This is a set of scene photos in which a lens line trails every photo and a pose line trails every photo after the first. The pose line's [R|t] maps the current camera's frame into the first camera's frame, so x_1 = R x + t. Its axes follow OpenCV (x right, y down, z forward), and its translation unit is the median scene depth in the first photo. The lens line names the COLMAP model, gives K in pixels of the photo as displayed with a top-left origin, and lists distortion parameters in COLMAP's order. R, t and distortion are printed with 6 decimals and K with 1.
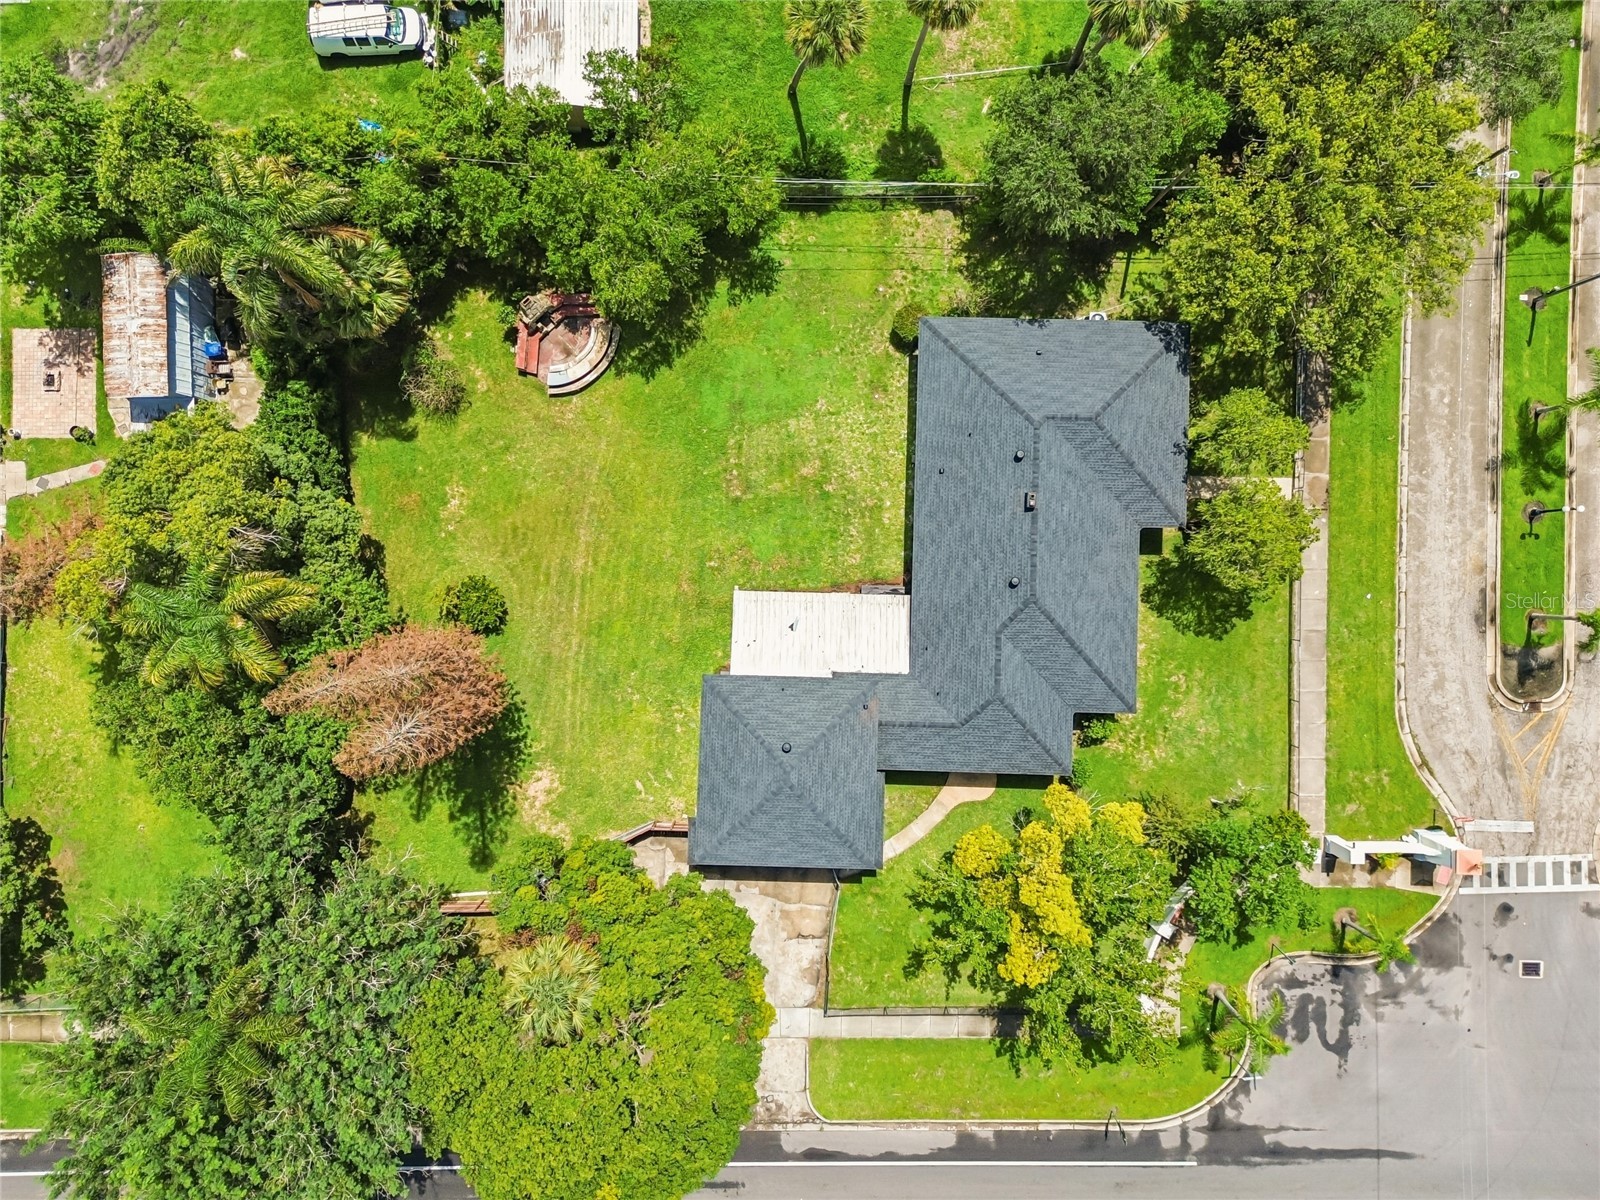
lens RADIAL K [[1161.4, 0, 768.1], [0, 1161.4, 561.1], [0, 0, 1]] dist [0.064929, -0.065852]
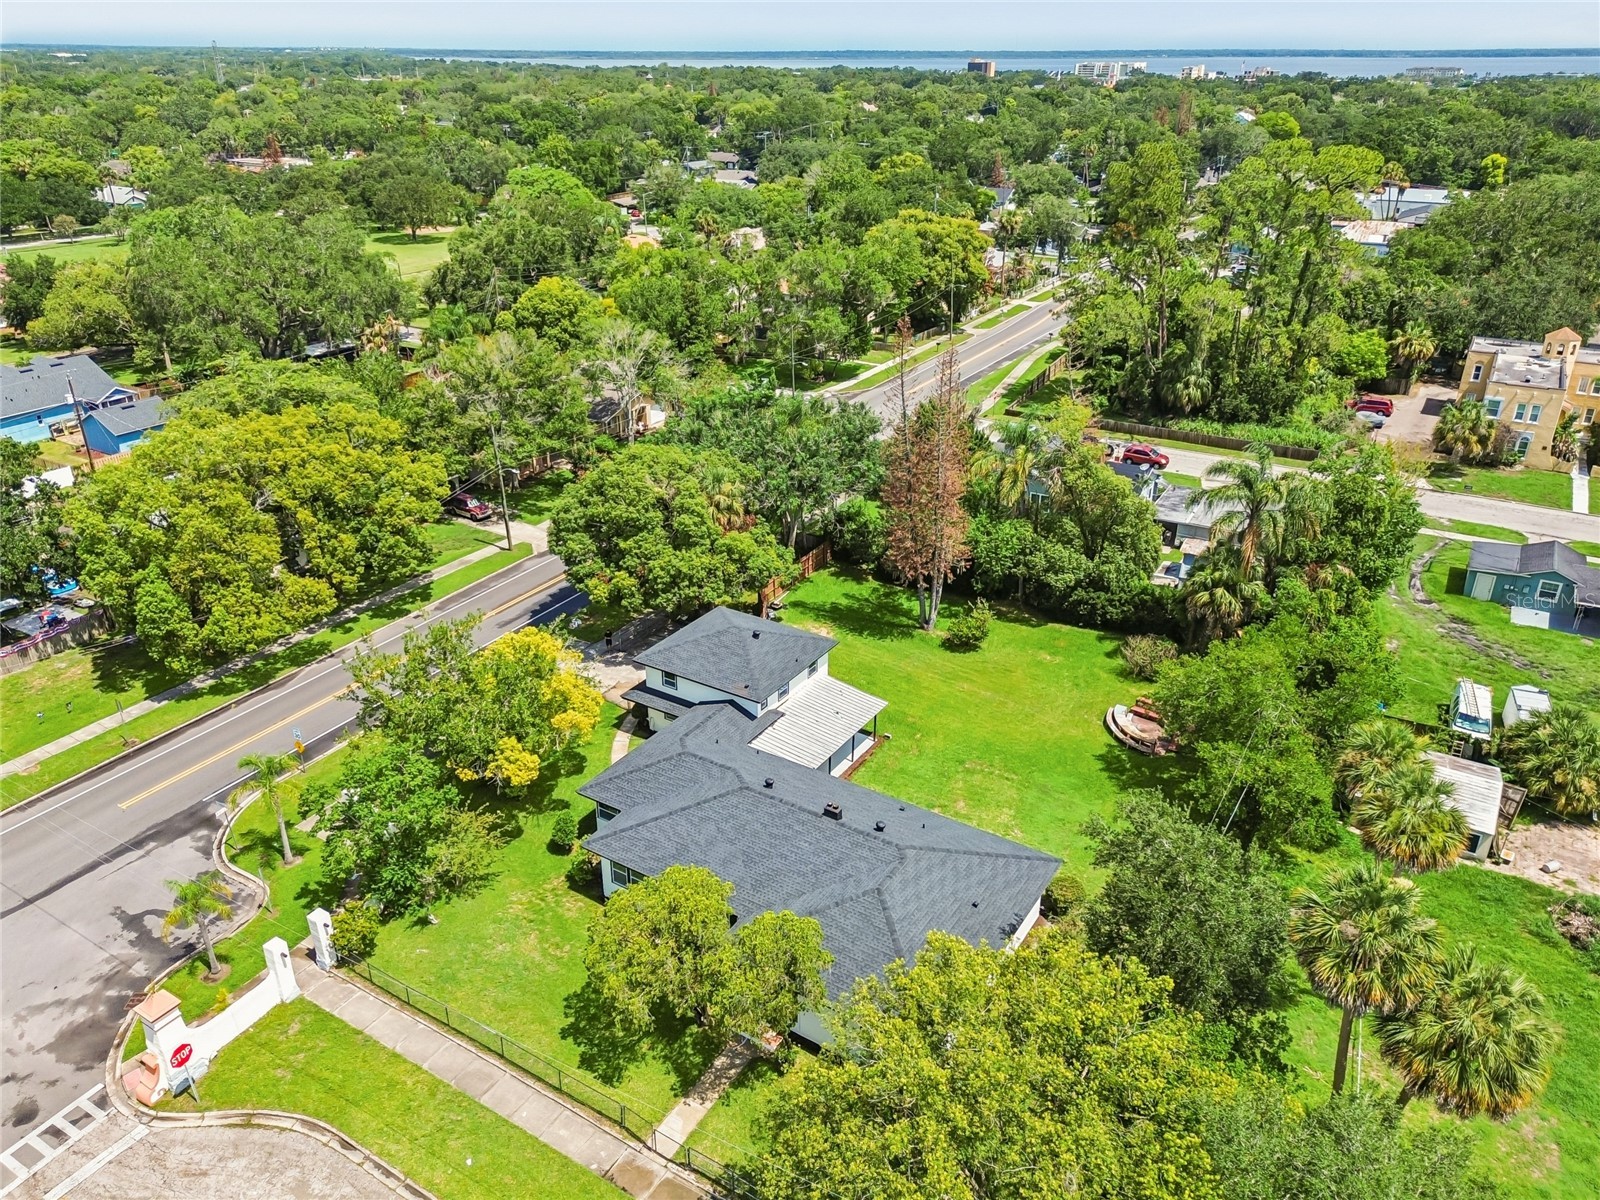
lens RADIAL K [[1136.2, 0, 800.0], [0, 1136.2, 600.0], [0, 0, 1]] dist [0.065578, -0.062121]
pose [[-0.515829, 0.368613, -0.773334, 0.882998], [-0.856655, -0.213564, 0.469609, -0.423328], [0.007948, 0.904718, 0.425937, 0.433844]]
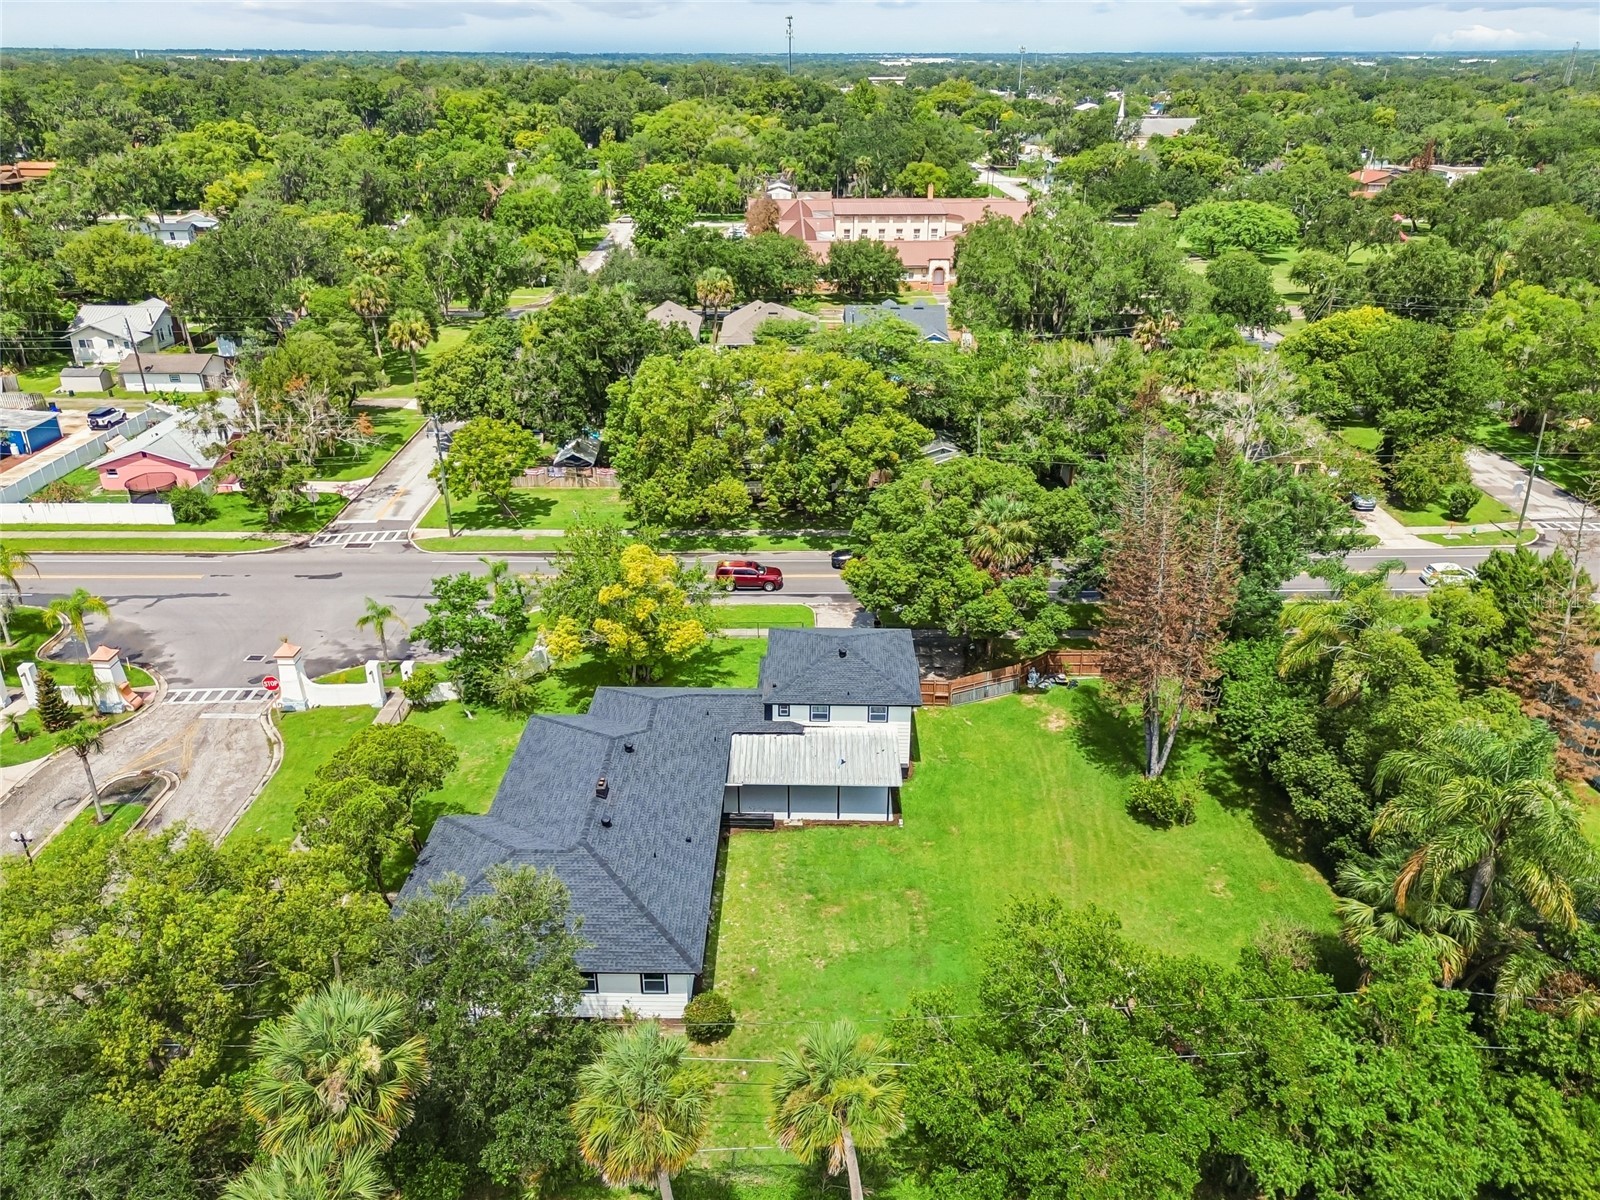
lens RADIAL K [[1136.2, 0, 800.0], [0, 1136.2, 600.0], [0, 0, 1]] dist [0.065578, -0.062121]
pose [[-0.999989, 0.000457, -0.004653, 0.064358], [-0.004424, -0.414250, 0.910153, -0.829895], [-0.001511, 0.910163, 0.414247, 0.458125]]
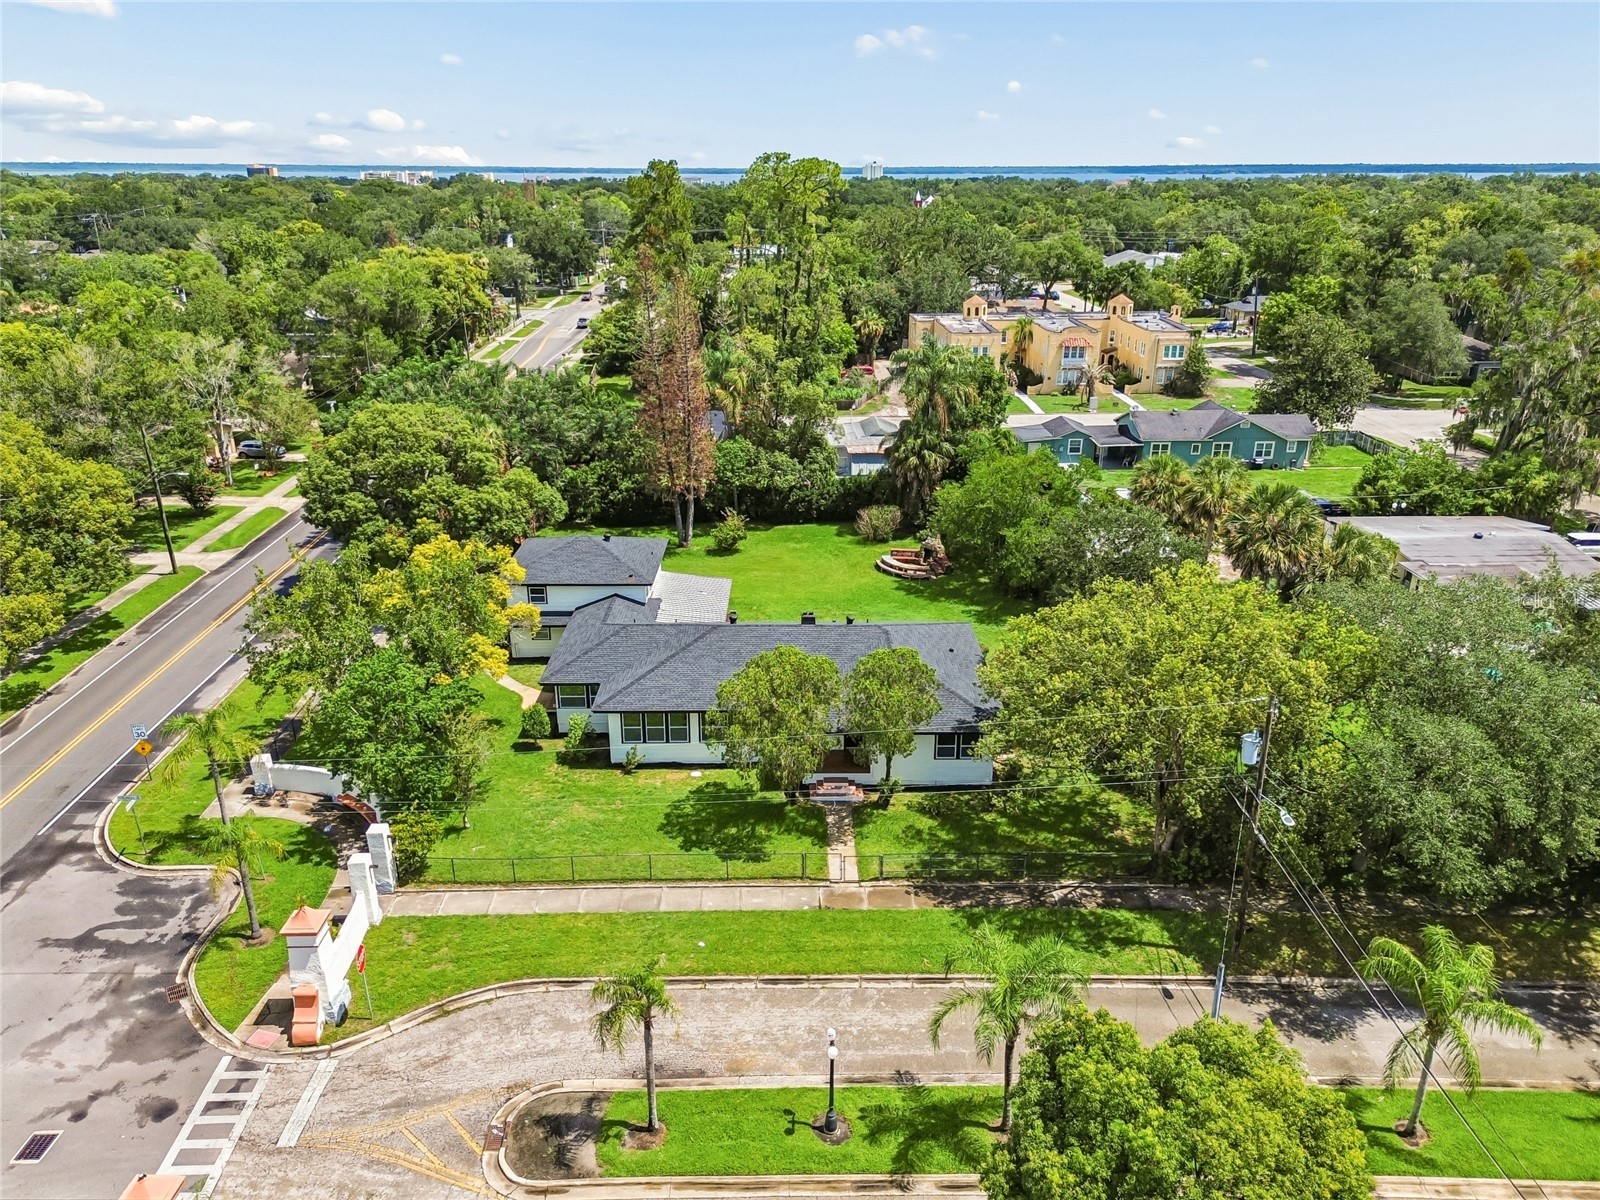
lens RADIAL K [[1136.2, 0, 800.0], [0, 1136.2, 600.0], [0, 0, 1]] dist [0.065578, -0.062121]
pose [[0.029165, 0.353076, -0.935140, 1.178415], [-0.999494, 0.022214, -0.022785, -0.020841], [0.012728, 0.935331, 0.353545, 0.599827]]
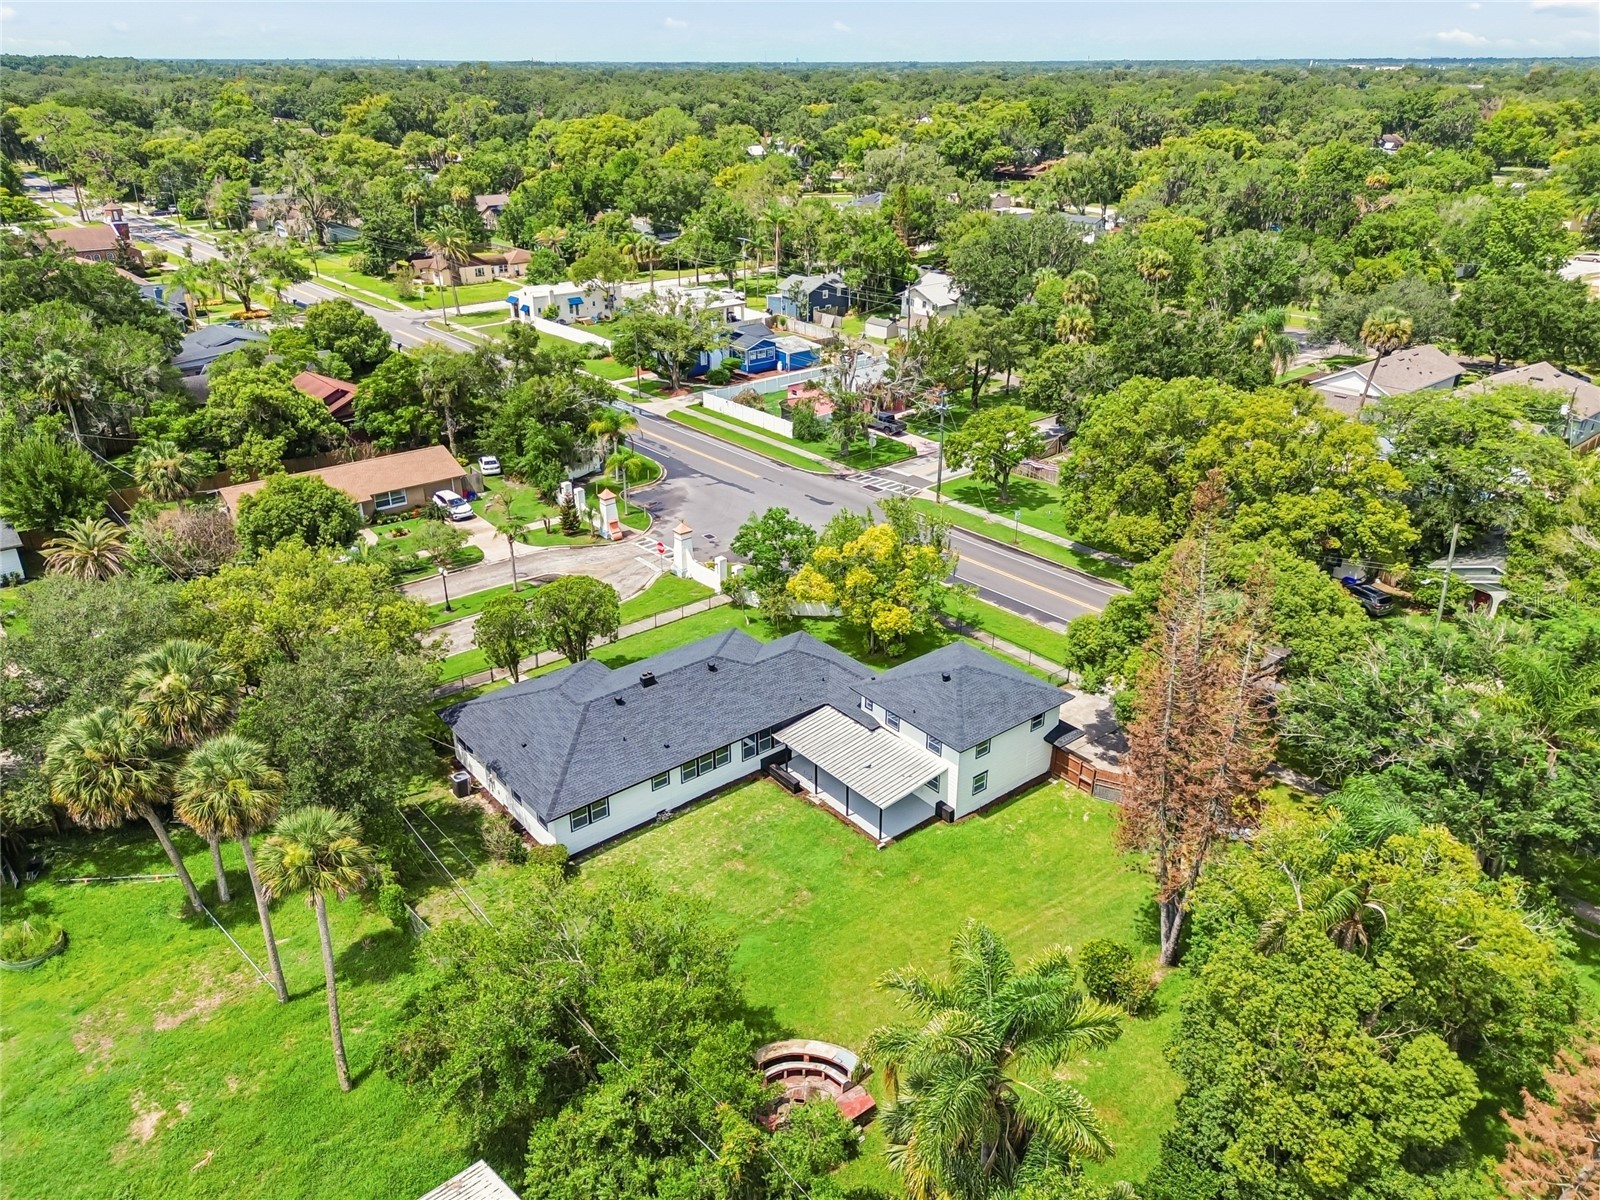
lens RADIAL K [[1136.2, 0, 800.0], [0, 1136.2, 600.0], [0, 0, 1]] dist [0.065578, -0.062121]
pose [[-0.650112, -0.322584, 0.687963, -0.616087], [0.759749, -0.262085, 0.595057, -0.578994], [-0.011651, 0.909533, 0.415468, 0.445475]]
